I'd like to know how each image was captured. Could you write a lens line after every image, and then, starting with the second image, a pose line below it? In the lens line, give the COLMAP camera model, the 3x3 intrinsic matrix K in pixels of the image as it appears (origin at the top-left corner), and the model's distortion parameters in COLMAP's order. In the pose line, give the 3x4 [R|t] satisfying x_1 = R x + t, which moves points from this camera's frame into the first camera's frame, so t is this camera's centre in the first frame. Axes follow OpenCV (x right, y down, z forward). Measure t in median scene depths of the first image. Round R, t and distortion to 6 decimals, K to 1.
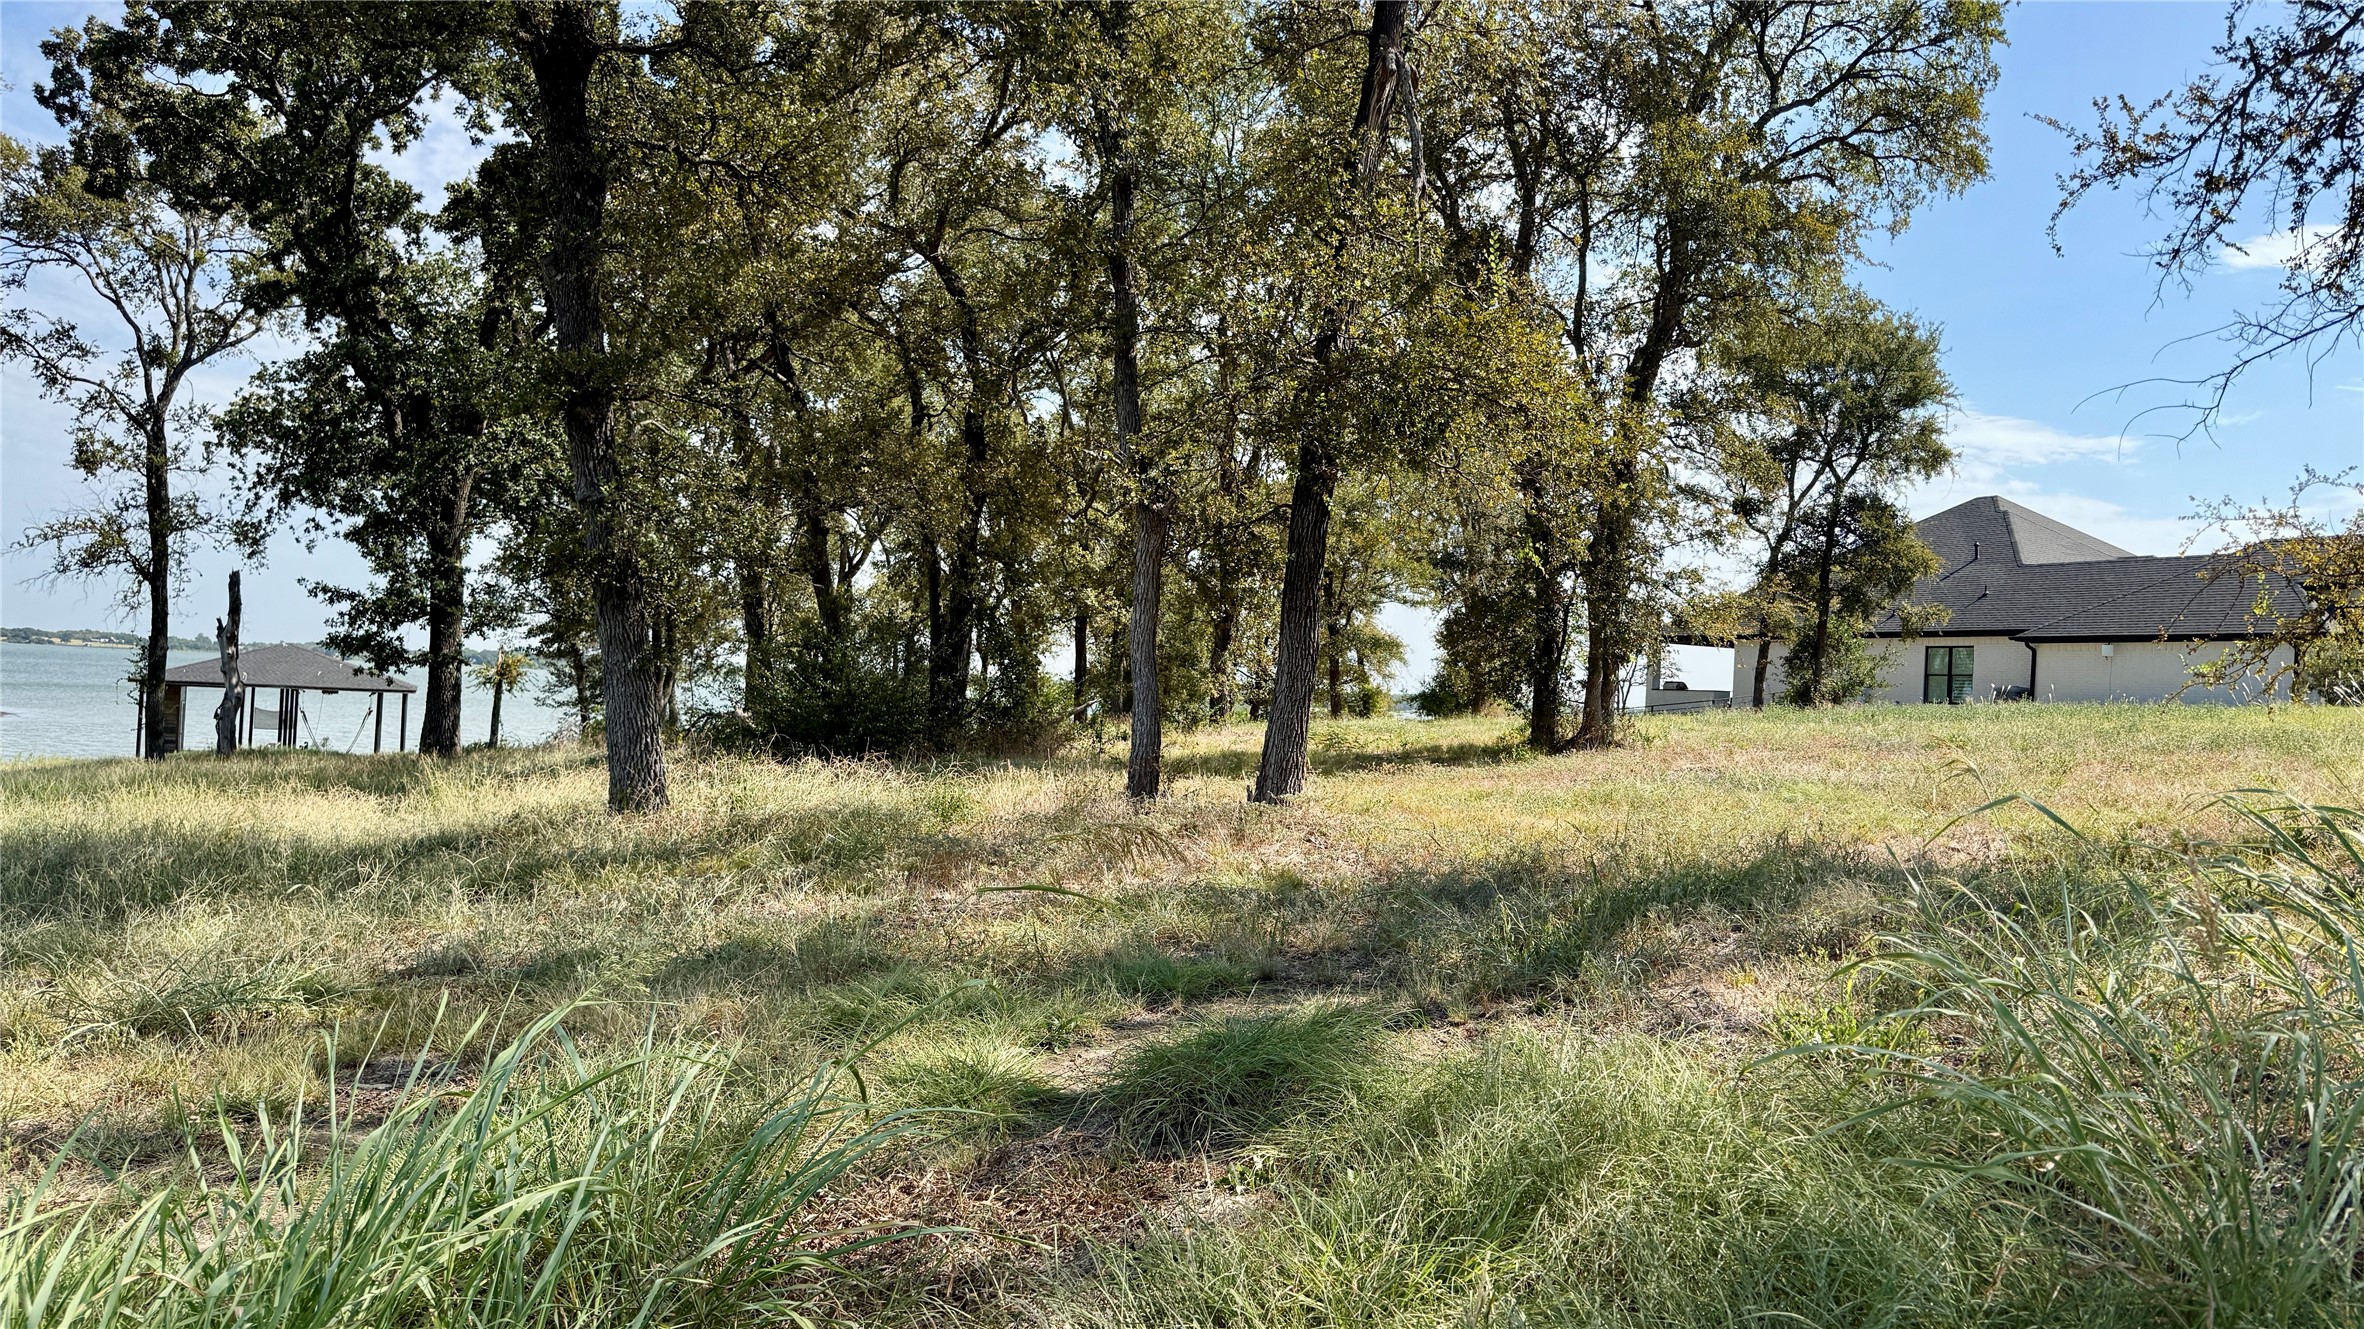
lens RADIAL K [[1663.4, 0, 1165.3], [0, 1663.4, 648.9], [0, 0, 1]] dist [0.009960, -0.010800]
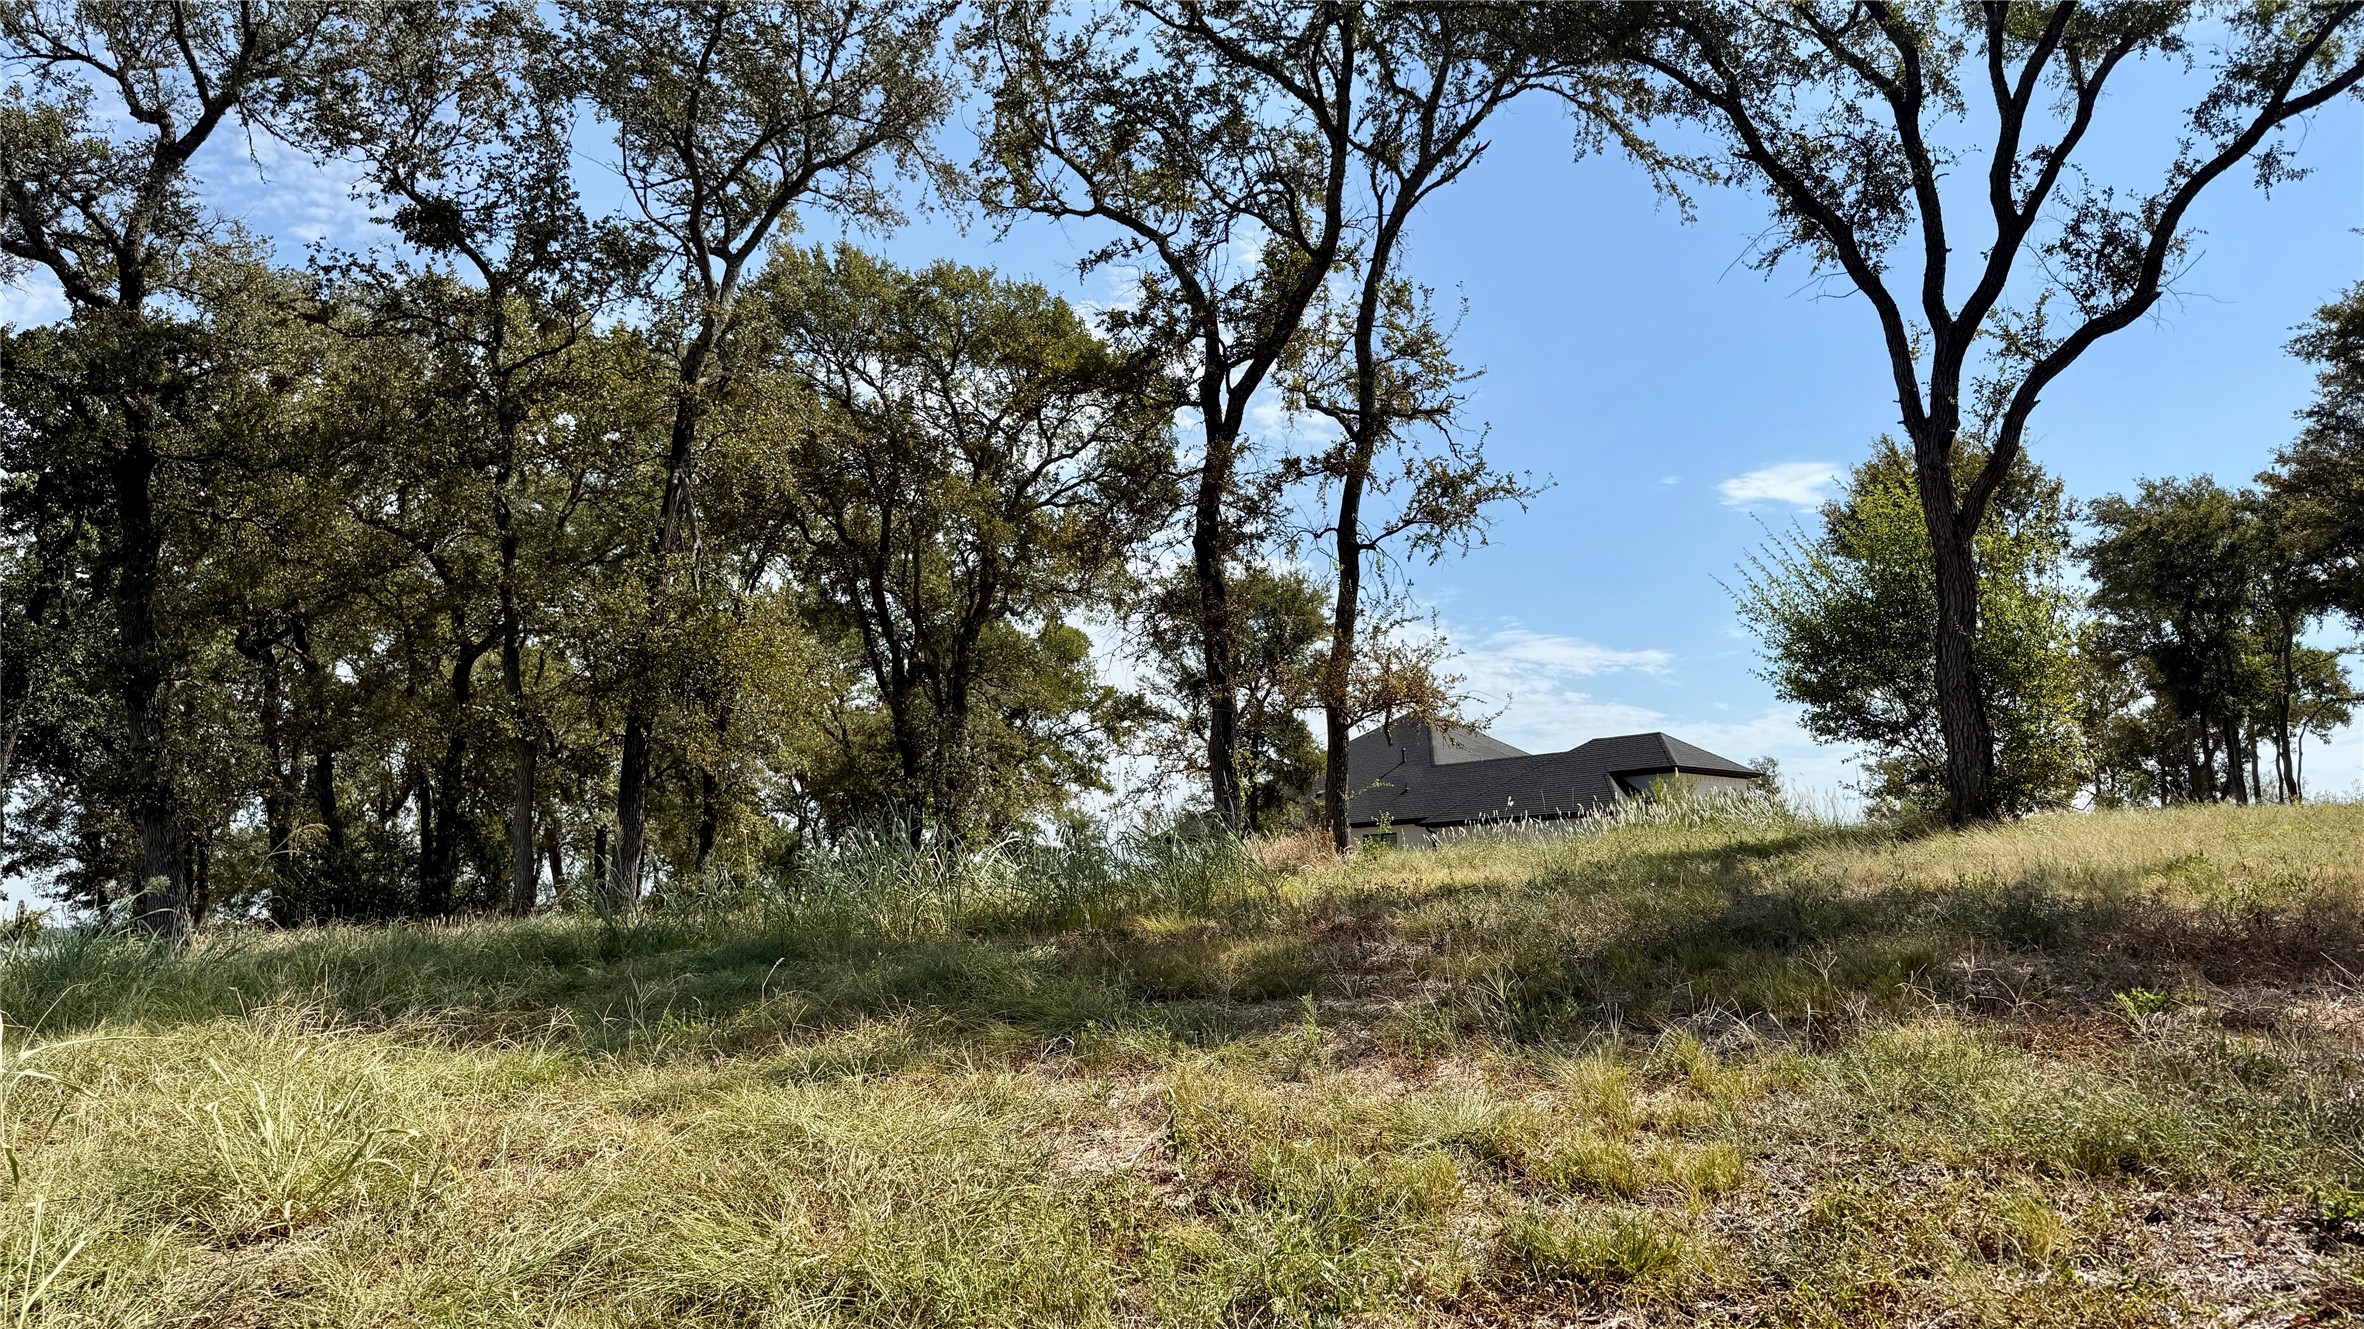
lens RADIAL K [[1663.4, 0, 1204.4], [0, 1663.4, 654.3], [0, 0, 1]] dist [0.009960, -0.010800]
pose [[0.969778, -0.018291, 0.243304, 0.075392], [0.050044, 0.990897, -0.124974, 0.021048], [-0.238803, 0.133372, 0.961865, -0.233723]]
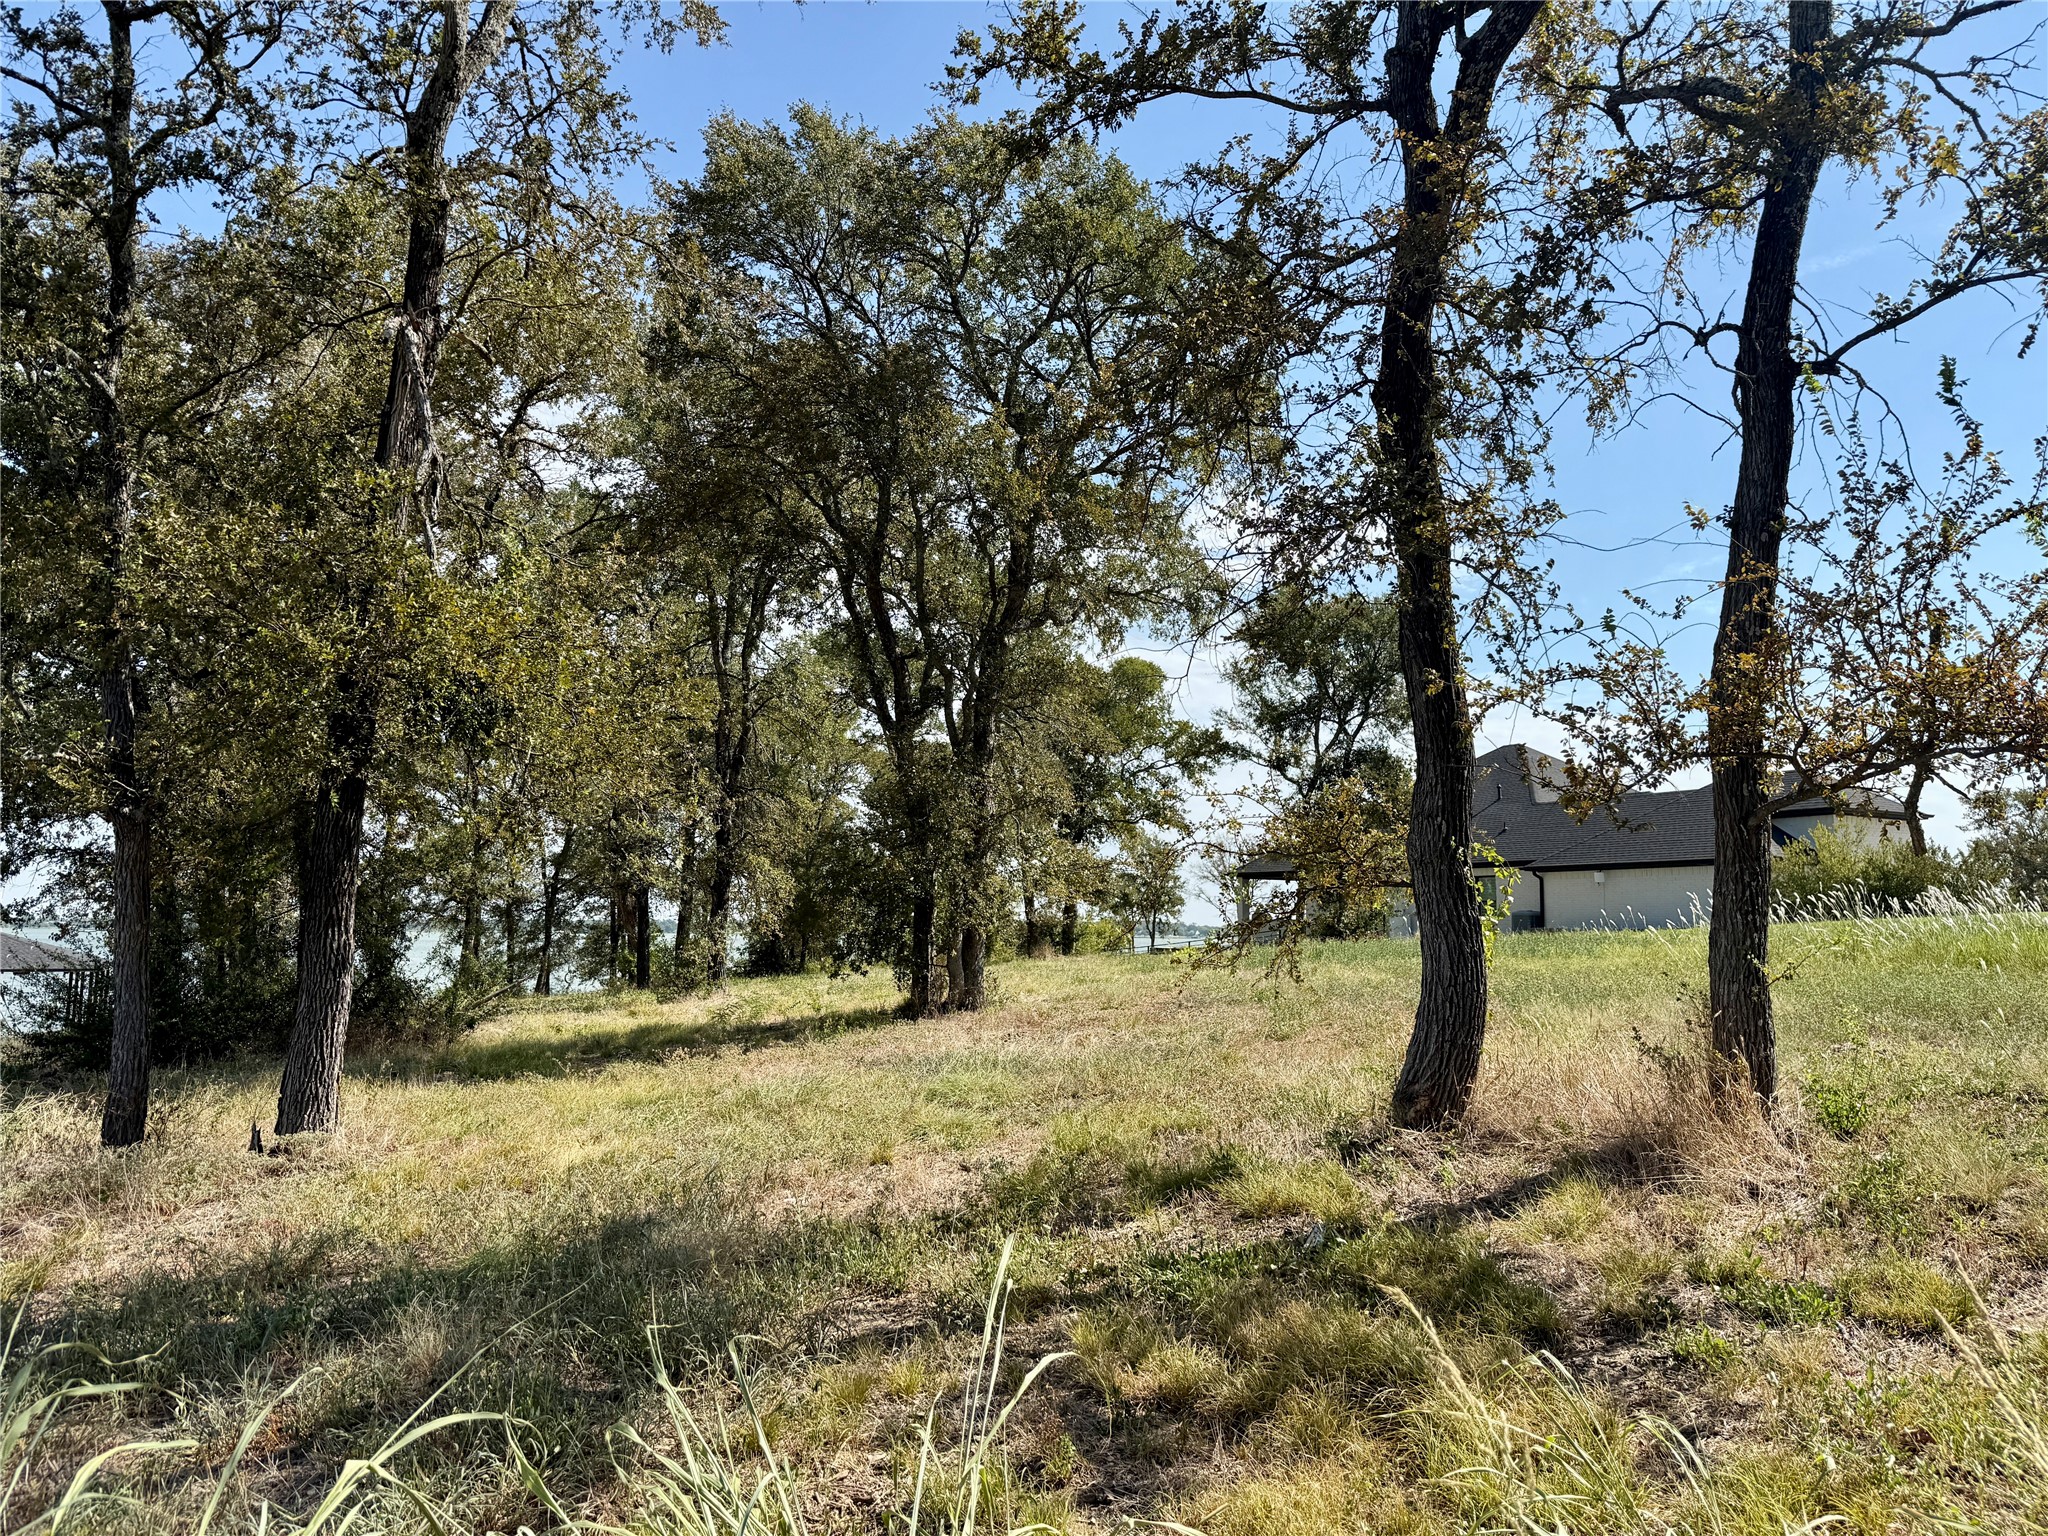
lens RADIAL K [[1428.2, 0, 1014.7], [0, 1428.2, 771.8], [0, 0, 1]] dist [0.037223, -0.056214]
pose [[0.997103, -0.030078, 0.069864, 0.130602], [0.035621, 0.996198, -0.079504, -0.009645], [-0.067207, 0.081762, 0.994383, 0.057993]]
